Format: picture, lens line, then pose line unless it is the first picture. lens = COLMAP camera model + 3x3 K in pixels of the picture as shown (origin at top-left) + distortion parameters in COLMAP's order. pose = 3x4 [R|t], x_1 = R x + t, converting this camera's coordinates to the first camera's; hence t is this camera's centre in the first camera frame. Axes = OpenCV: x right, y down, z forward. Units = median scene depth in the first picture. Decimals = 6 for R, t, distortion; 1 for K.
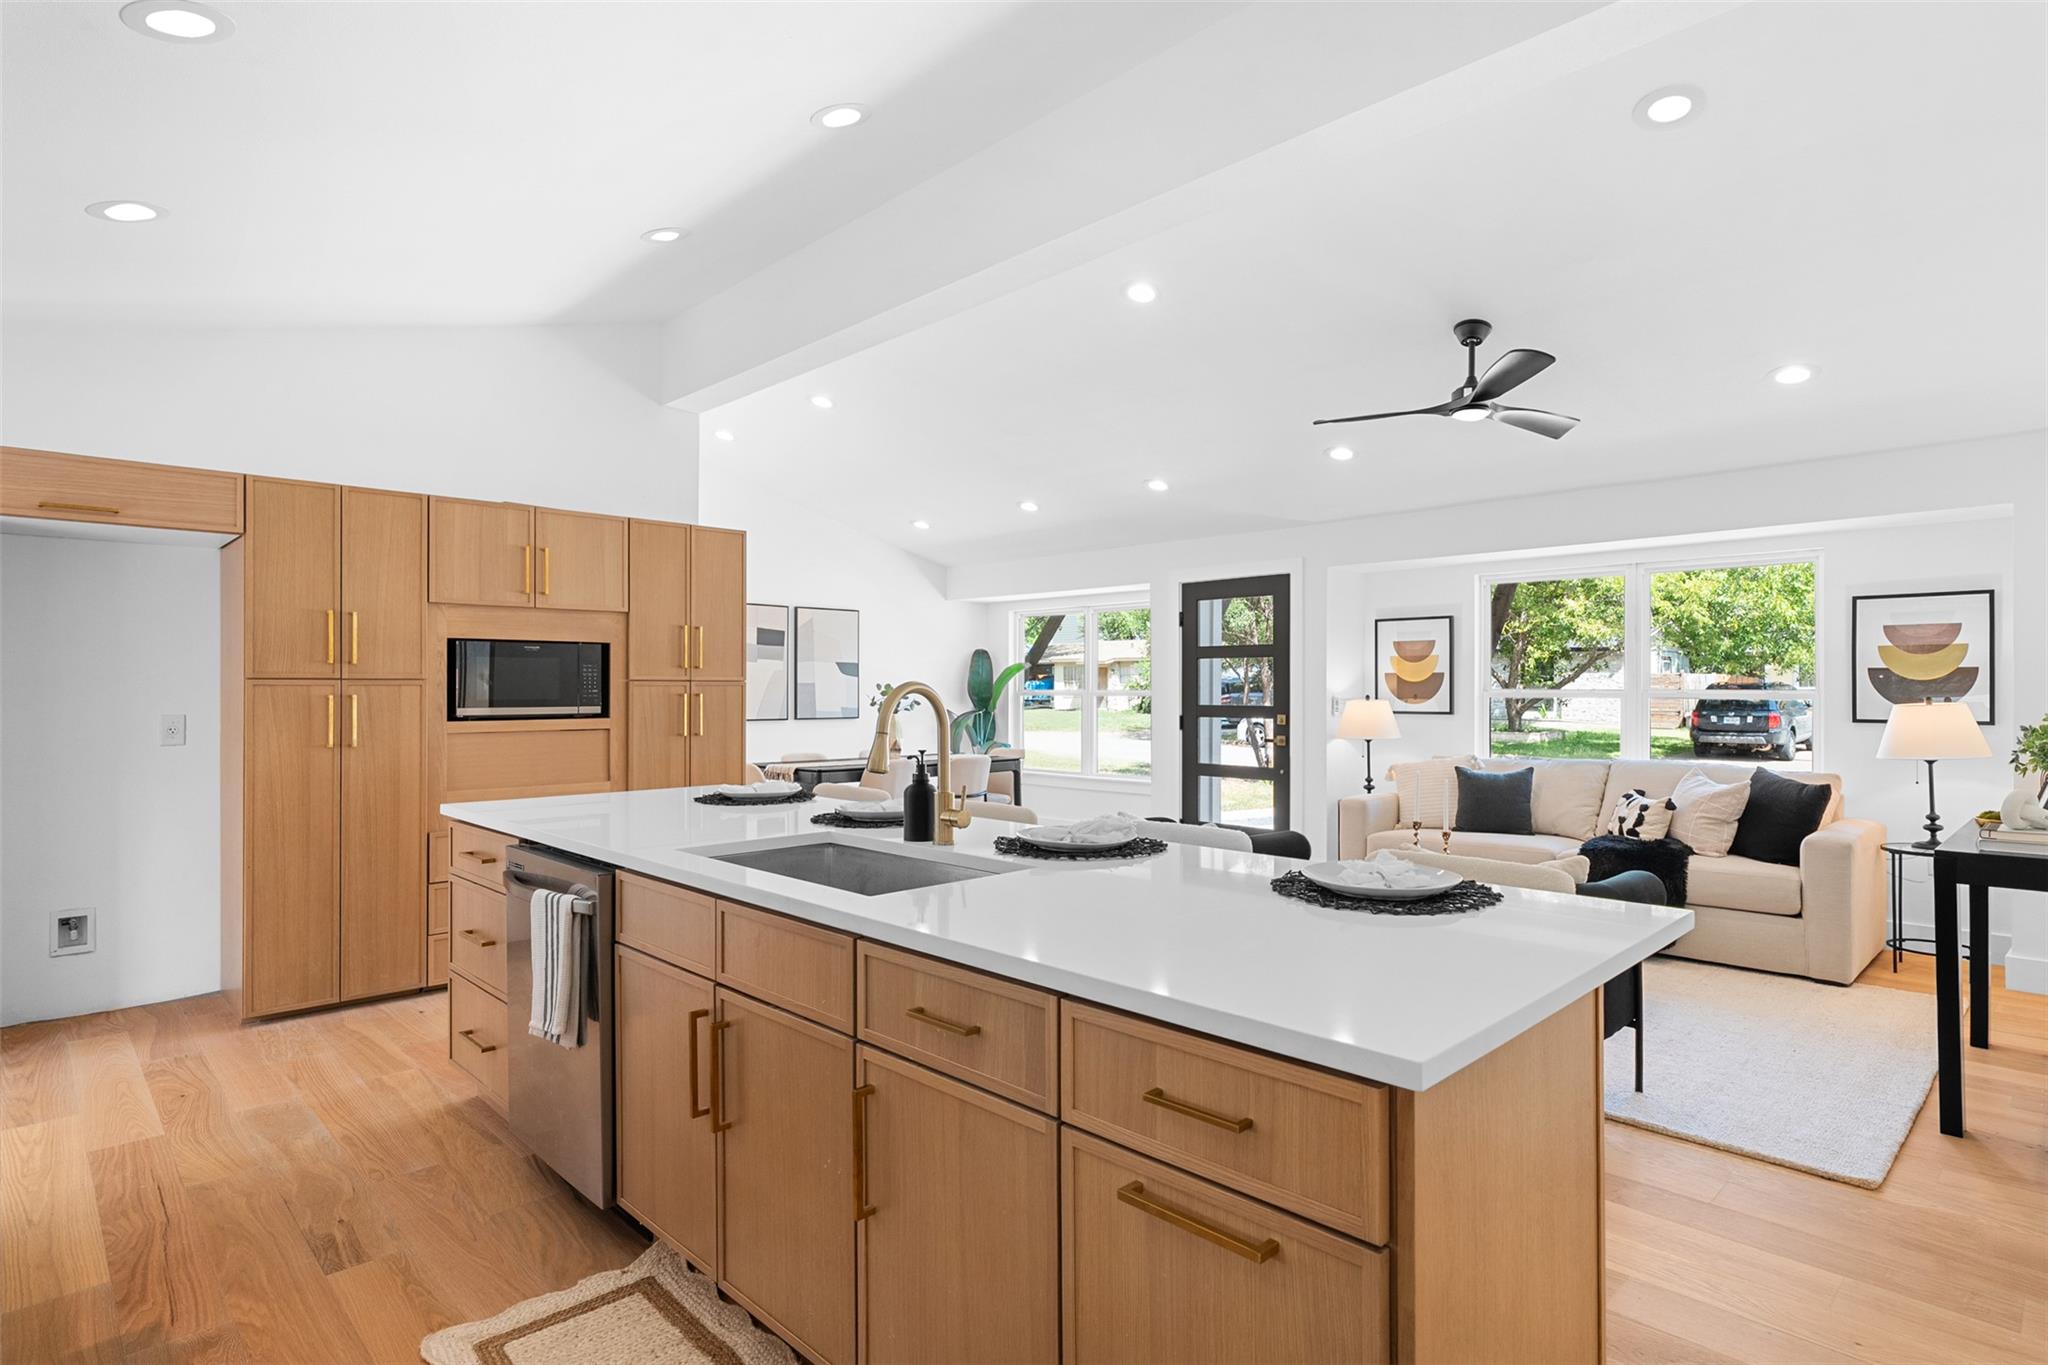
lens RADIAL K [[1063.6, 0, 1033.5], [0, 1063.6, 682.4], [0, 0, 1]] dist [0.001972, 0.000306]
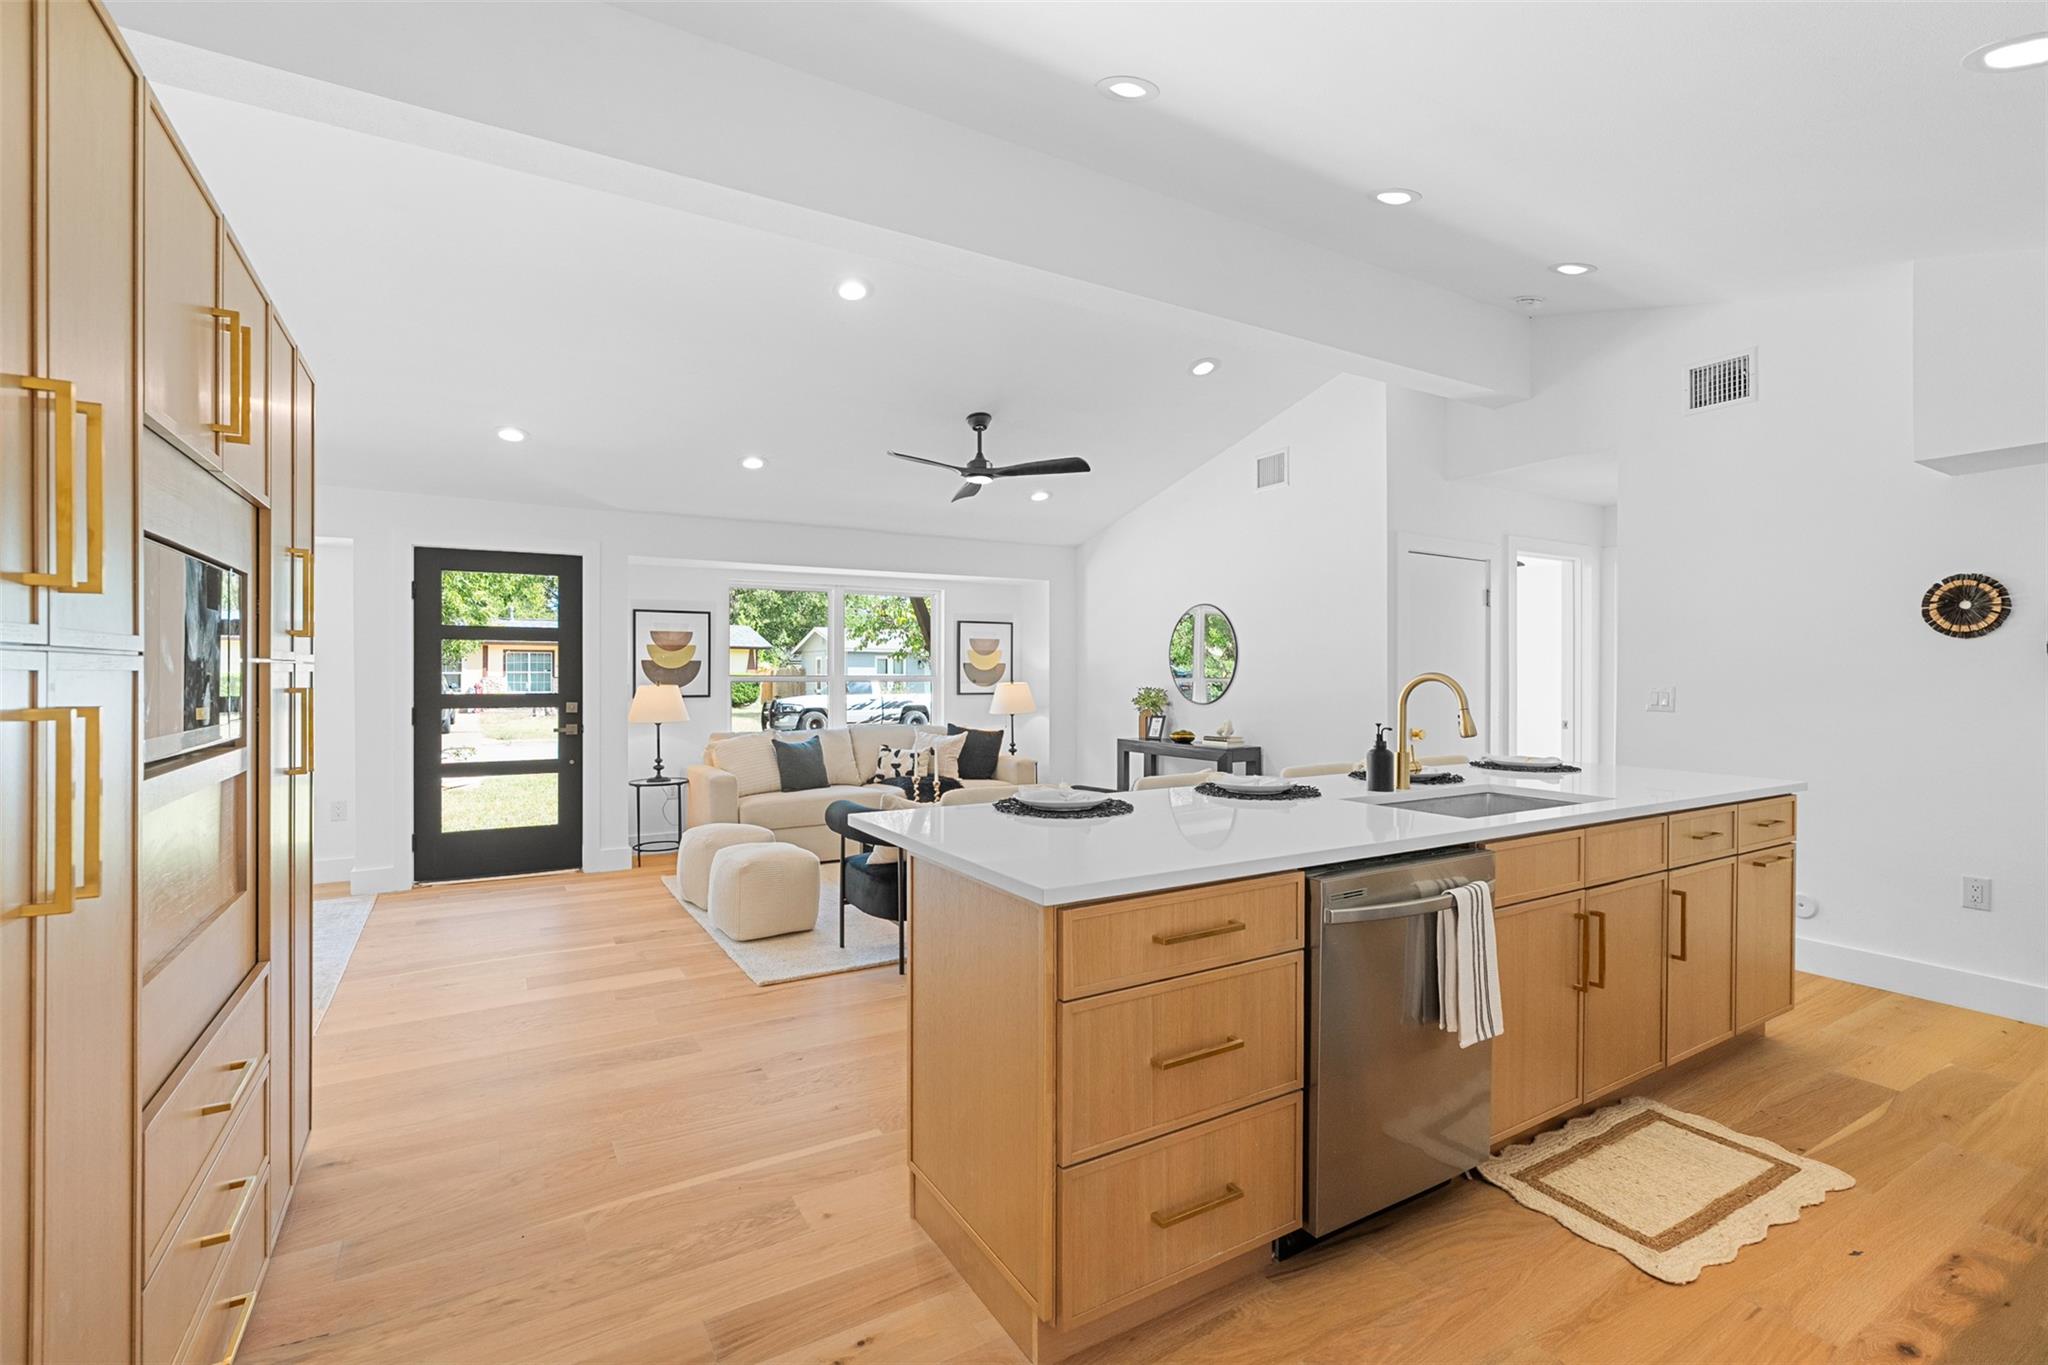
lens RADIAL K [[920.9, 0, 1024.4], [0, 920.9, 672.8], [0, 0, 1]] dist [-0.001793, 0.000015]
pose [[0.238034, 0.000395, 0.971257, -0.476543], [-0.007156, 0.999973, 0.001348, -0.000180], [-0.971231, -0.007271, 0.238030, 0.413974]]
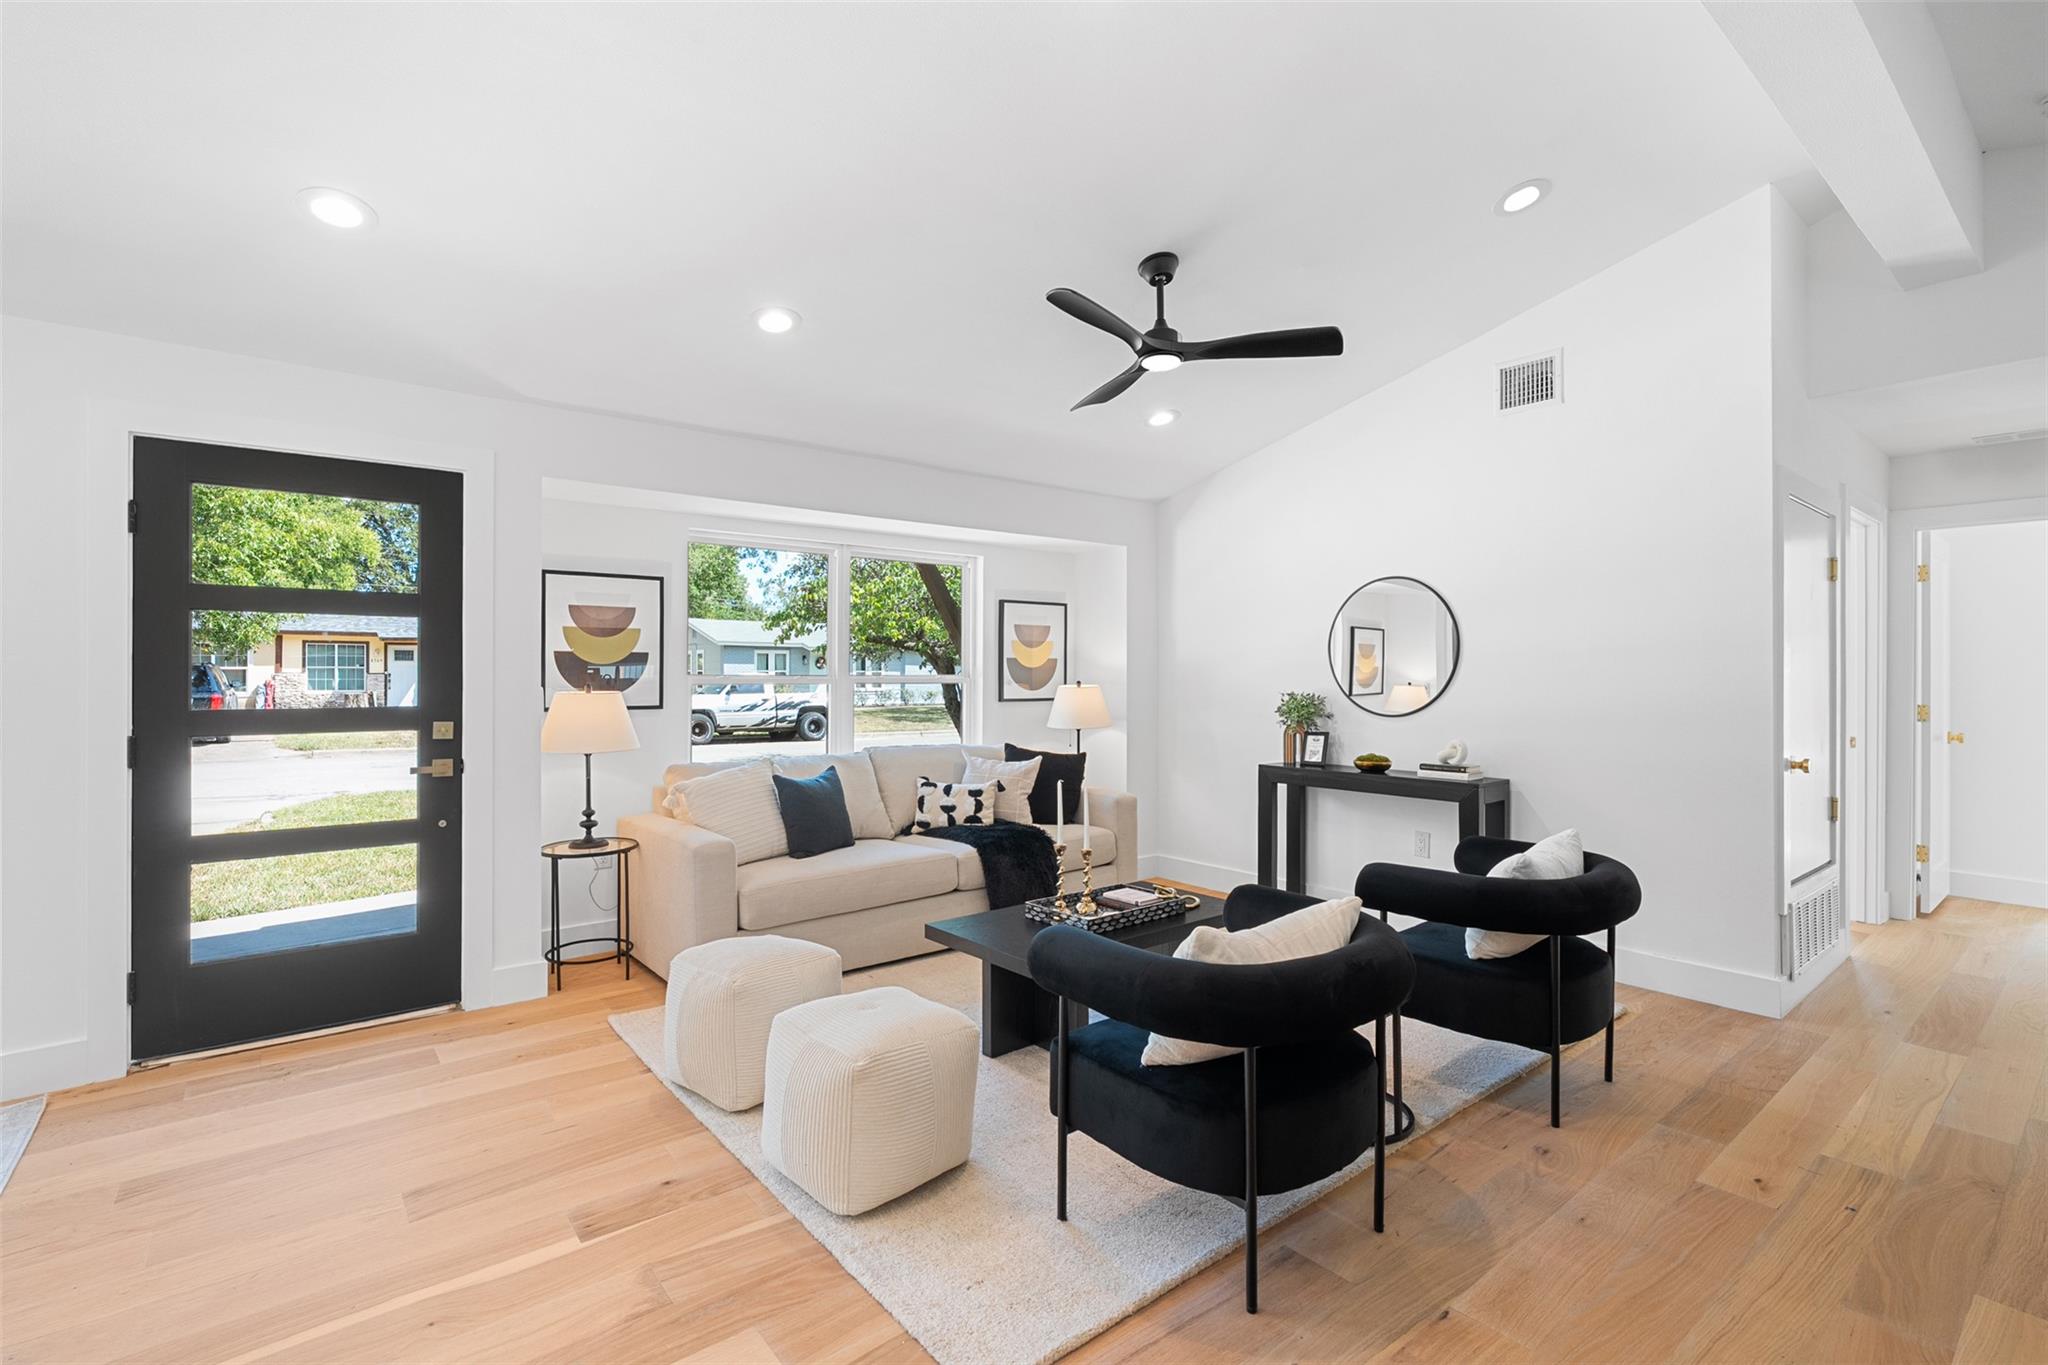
lens RADIAL K [[933.0, 0, 1027.8], [0, 933.0, 669.6], [0, 0, 1]] dist [-0.000106, 0.000517]
pose [[0.093668, 0.000575, 0.995603, -0.228762], [-0.009514, 0.999955, 0.000318, -0.000176], [-0.995558, -0.009502, 0.093669, 0.655028]]
